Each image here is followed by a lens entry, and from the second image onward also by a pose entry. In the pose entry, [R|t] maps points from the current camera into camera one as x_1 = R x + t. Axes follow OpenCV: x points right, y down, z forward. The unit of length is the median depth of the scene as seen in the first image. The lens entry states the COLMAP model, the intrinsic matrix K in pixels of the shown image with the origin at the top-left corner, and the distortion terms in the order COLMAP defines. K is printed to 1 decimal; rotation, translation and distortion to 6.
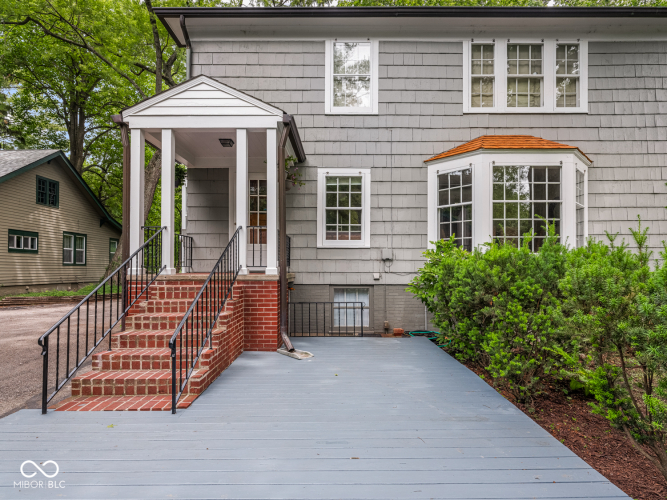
lens RADIAL K [[395.2, 0, 333.4], [0, 395.2, 262.7], [0, 0, 1]] dist [-0.000910, -0.002269]
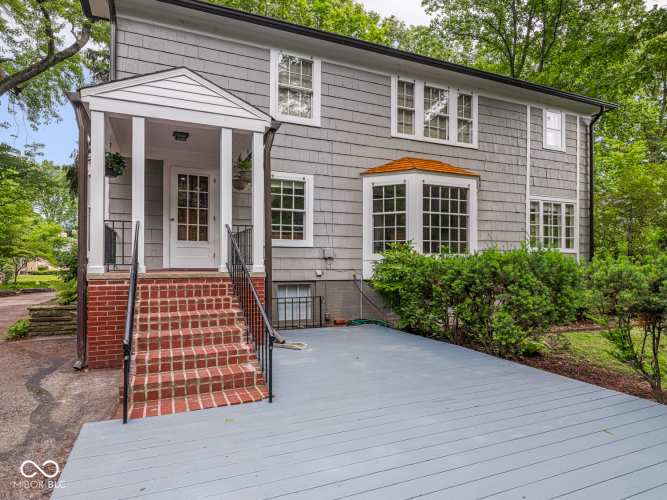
lens RADIAL K [[383.4, 0, 331.9], [0, 383.4, 260.0], [0, 0, 1]] dist [-0.000684, -0.000657]
pose [[0.924951, 0.005408, 0.380049, -0.285231], [-0.005216, 0.999985, -0.001537, -0.000870], [-0.380052, -0.000561, 0.924965, -0.008740]]
